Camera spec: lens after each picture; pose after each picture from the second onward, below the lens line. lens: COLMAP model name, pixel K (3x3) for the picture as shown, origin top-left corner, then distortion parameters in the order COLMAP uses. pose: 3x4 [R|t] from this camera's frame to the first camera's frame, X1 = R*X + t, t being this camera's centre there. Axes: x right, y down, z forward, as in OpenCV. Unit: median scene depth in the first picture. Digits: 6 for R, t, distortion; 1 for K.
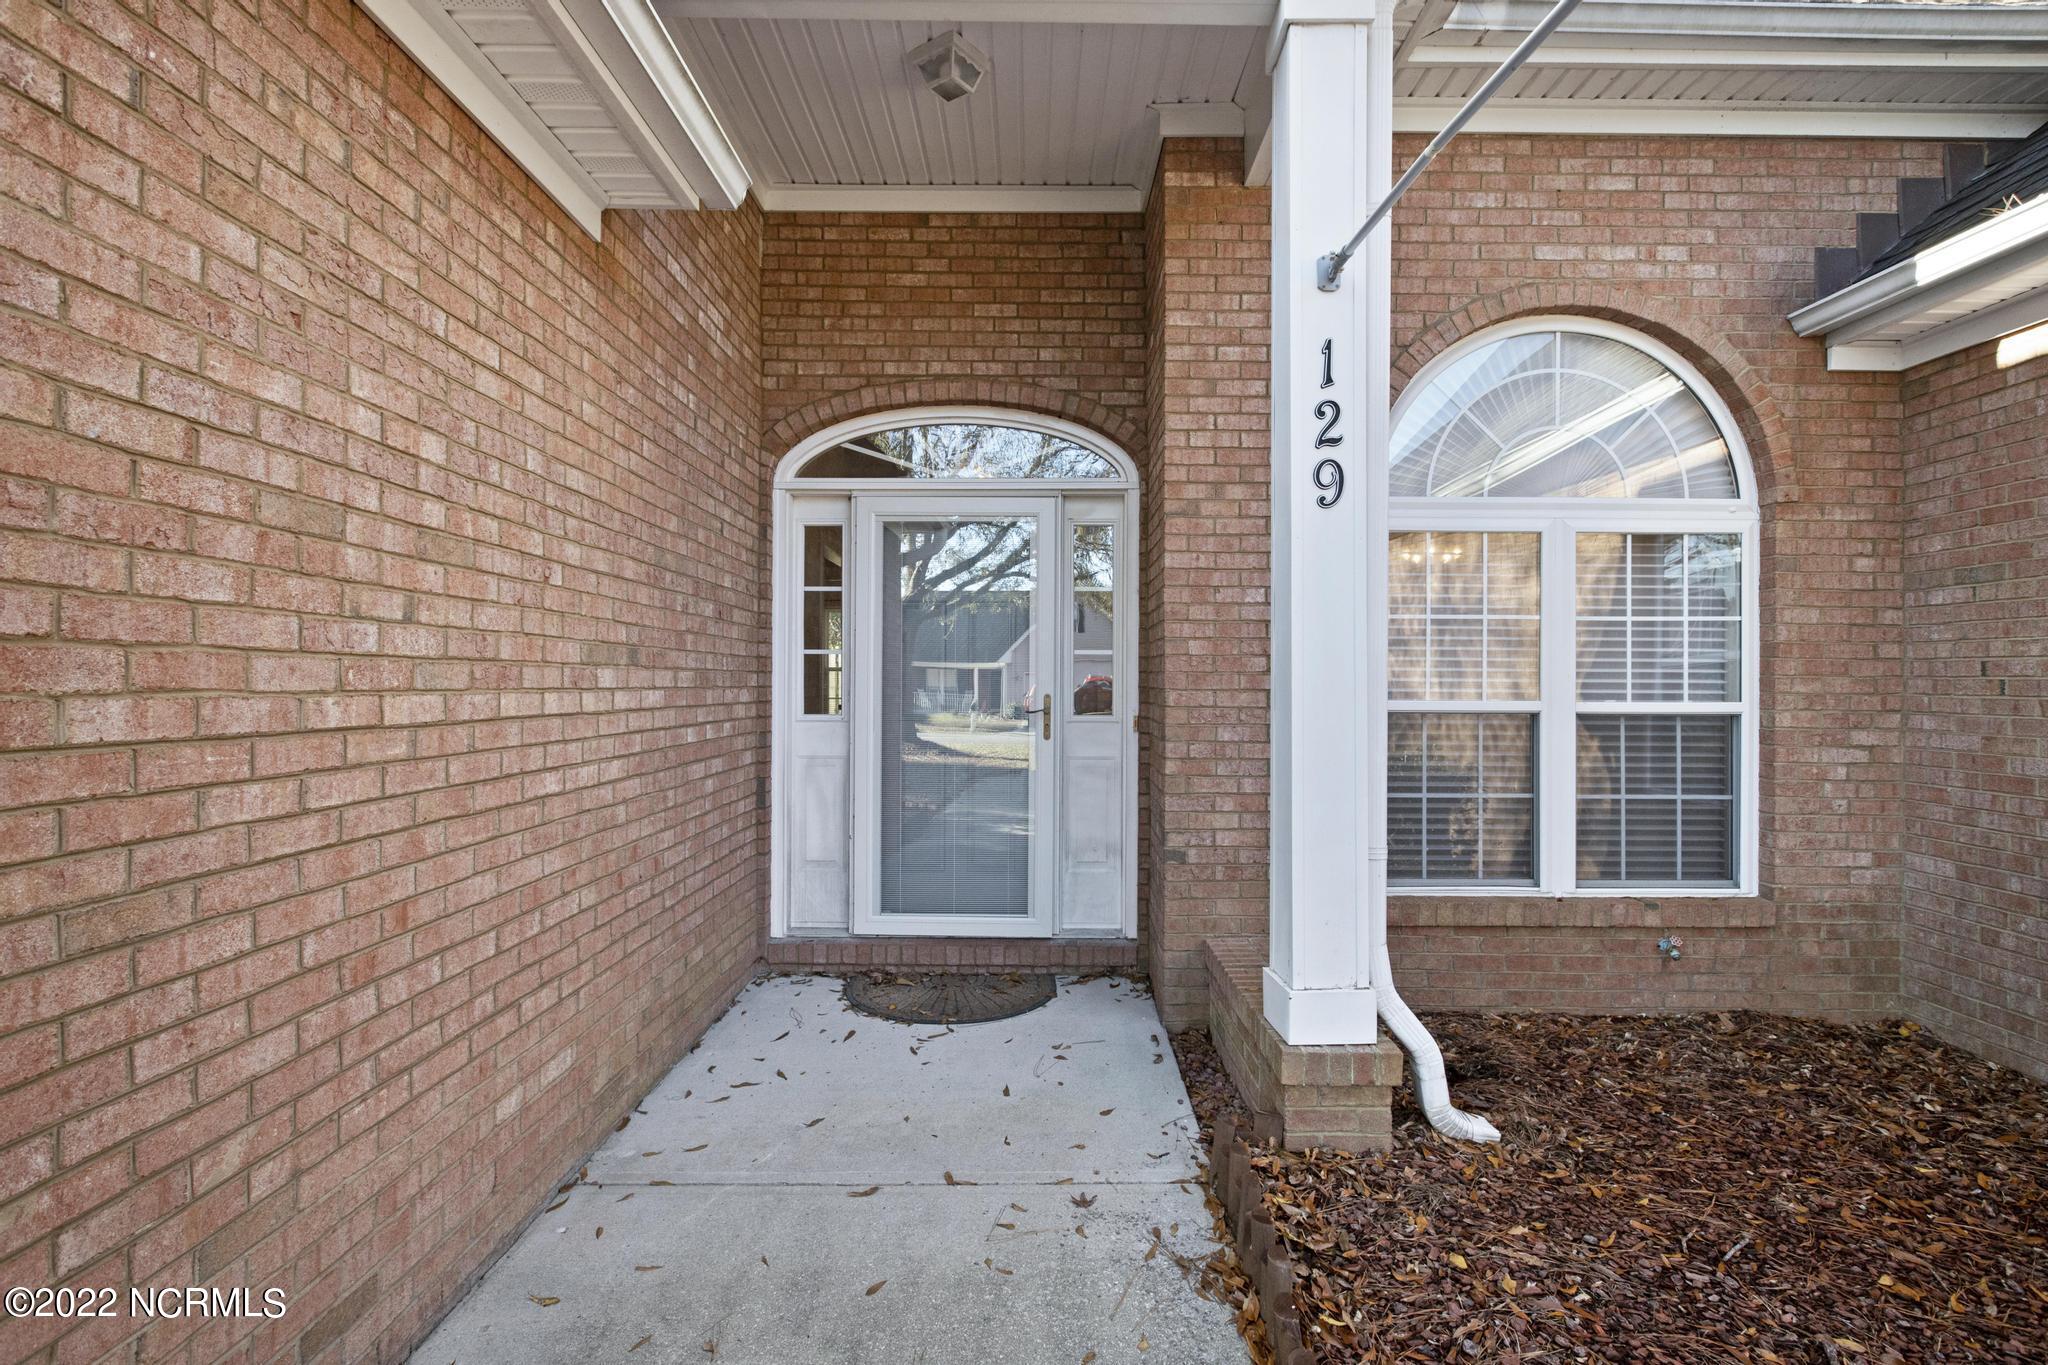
lens RADIAL K [[883.9, 0, 1025.7], [0, 883.9, 681.8], [0, 0, 1]] dist [0.001052, 0.000046]
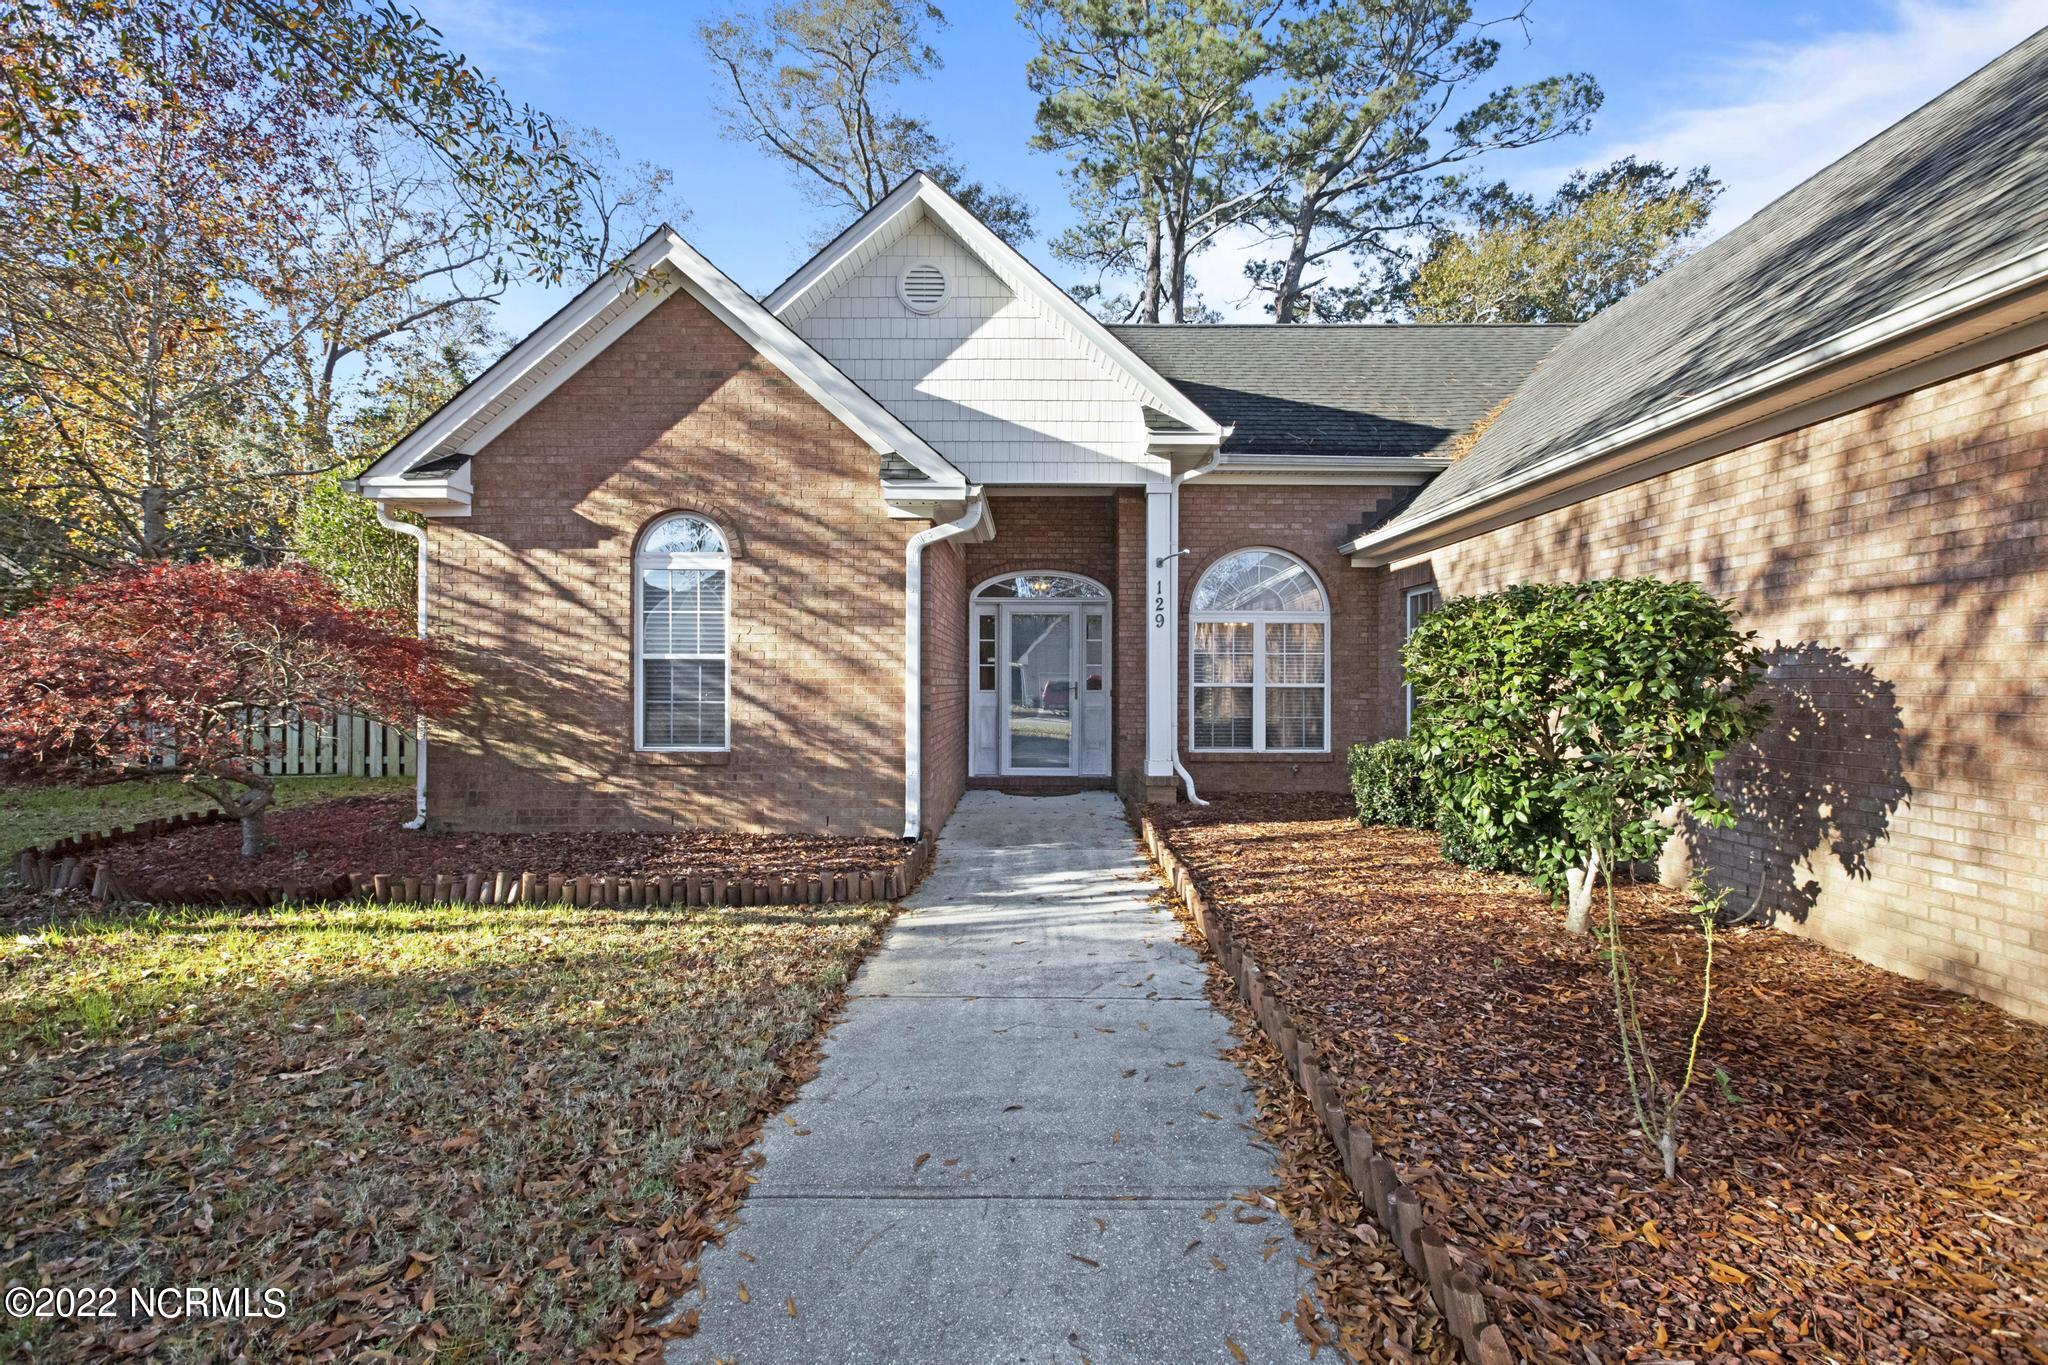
lens RADIAL K [[930.2, 0, 1024.0], [0, 930.2, 682.5], [0, 0, 1]] dist [0.020104, 0.000197]
pose [[0.999982, -0.004819, -0.003588, -0.137092], [0.004837, 0.999976, 0.004961, 0.000561], [0.003564, -0.004978, 0.999981, -1.958636]]
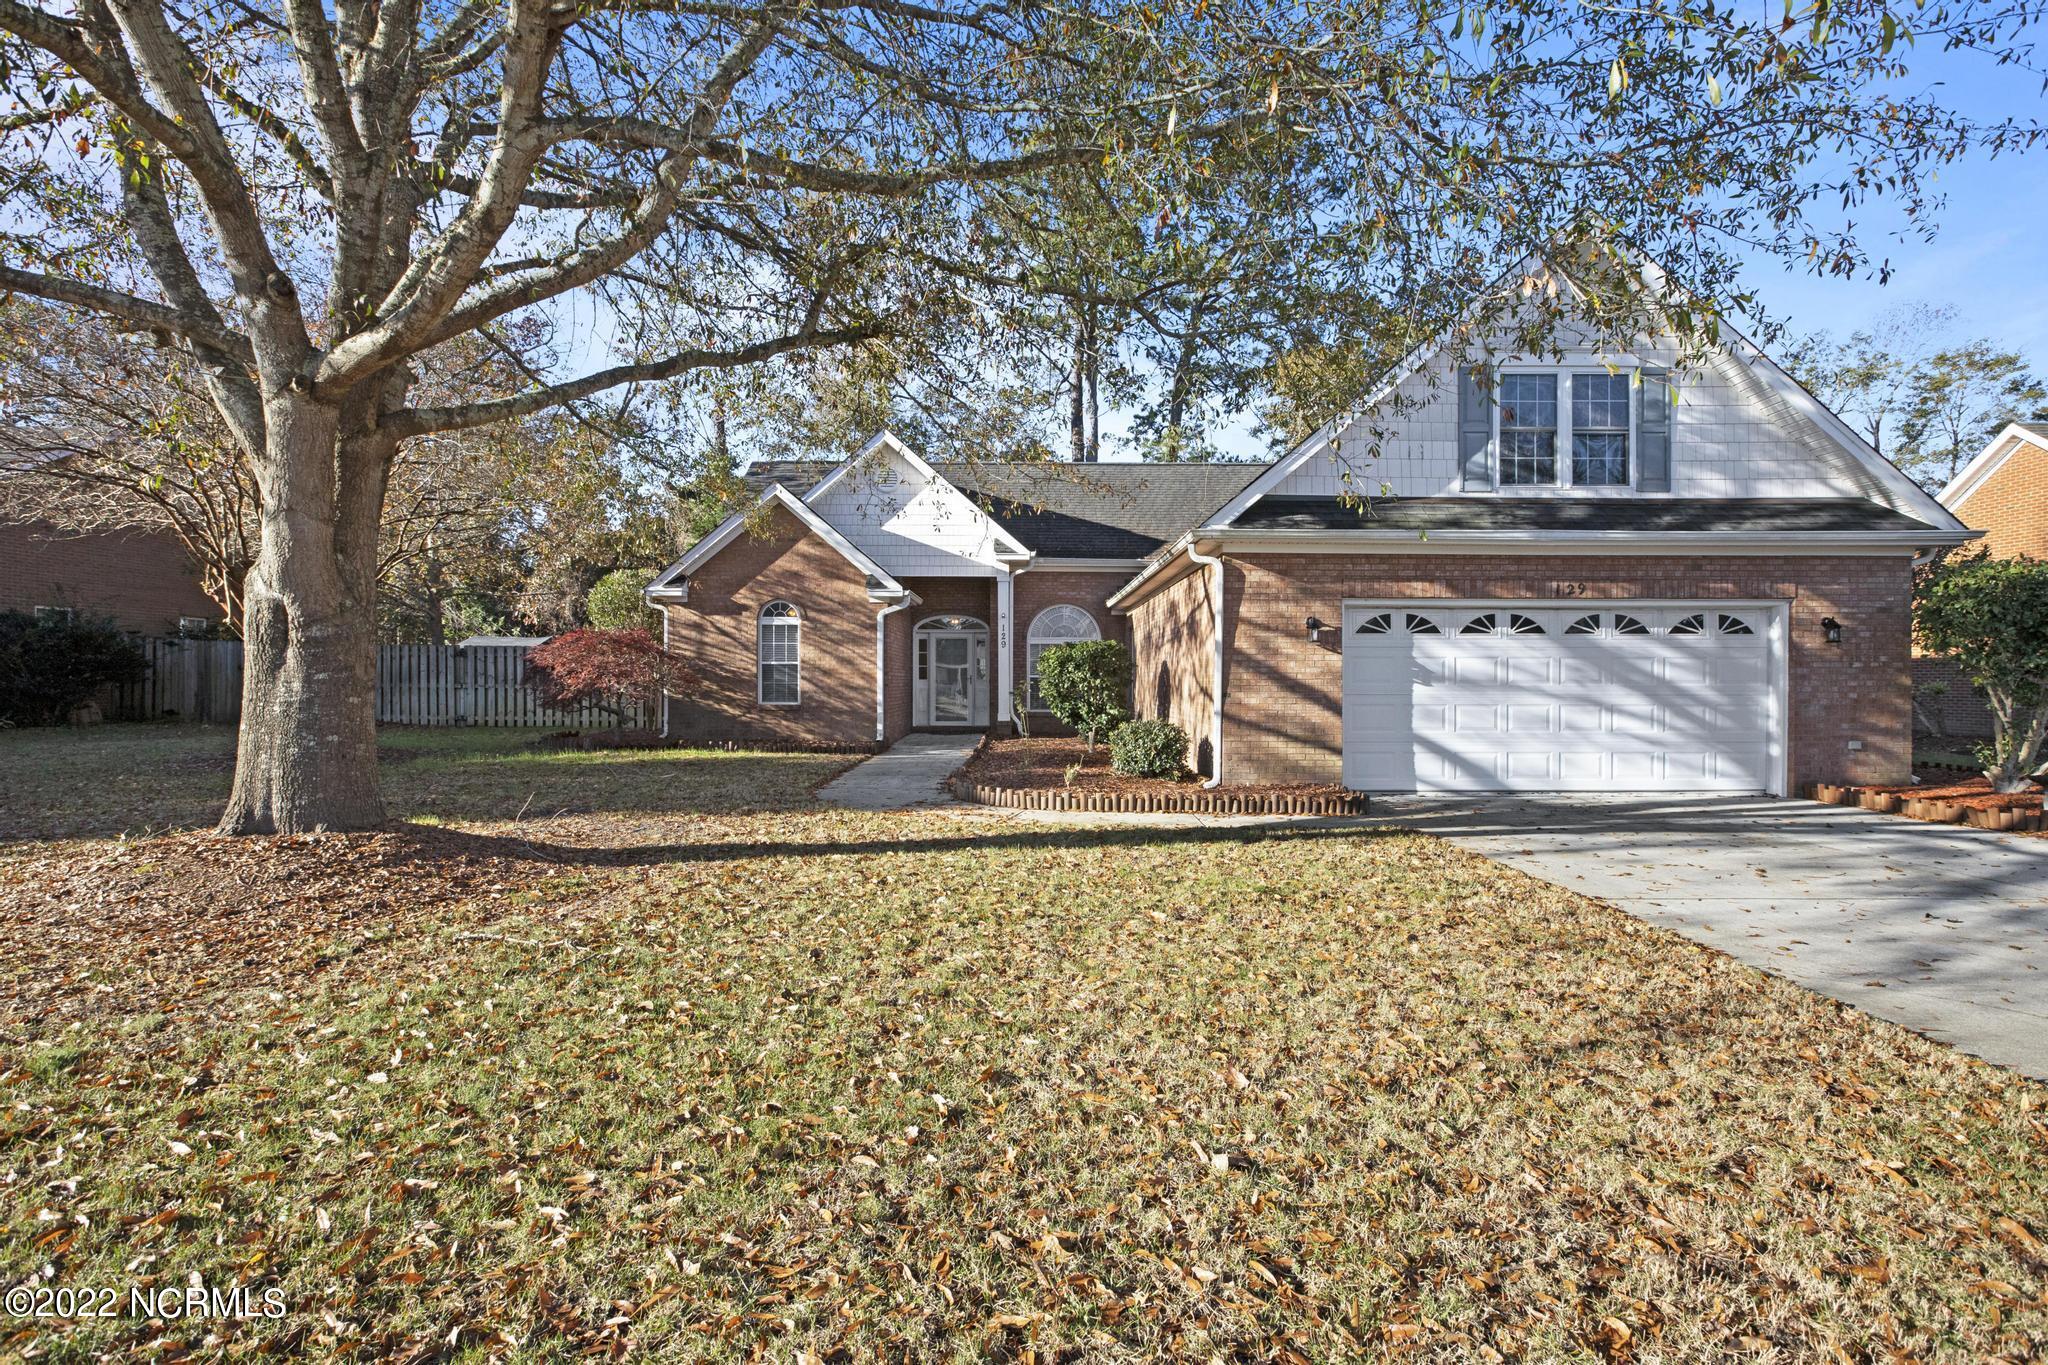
lens RADIAL K [[883.9, 0, 1025.7], [0, 883.9, 681.8], [0, 0, 1]] dist [0.001052, 0.000046]
pose [[0.999391, -0.007021, 0.034188, 0.183903], [0.006970, 0.999974, 0.001619, 0.049077], [-0.034199, -0.001380, 0.999414, -4.341819]]
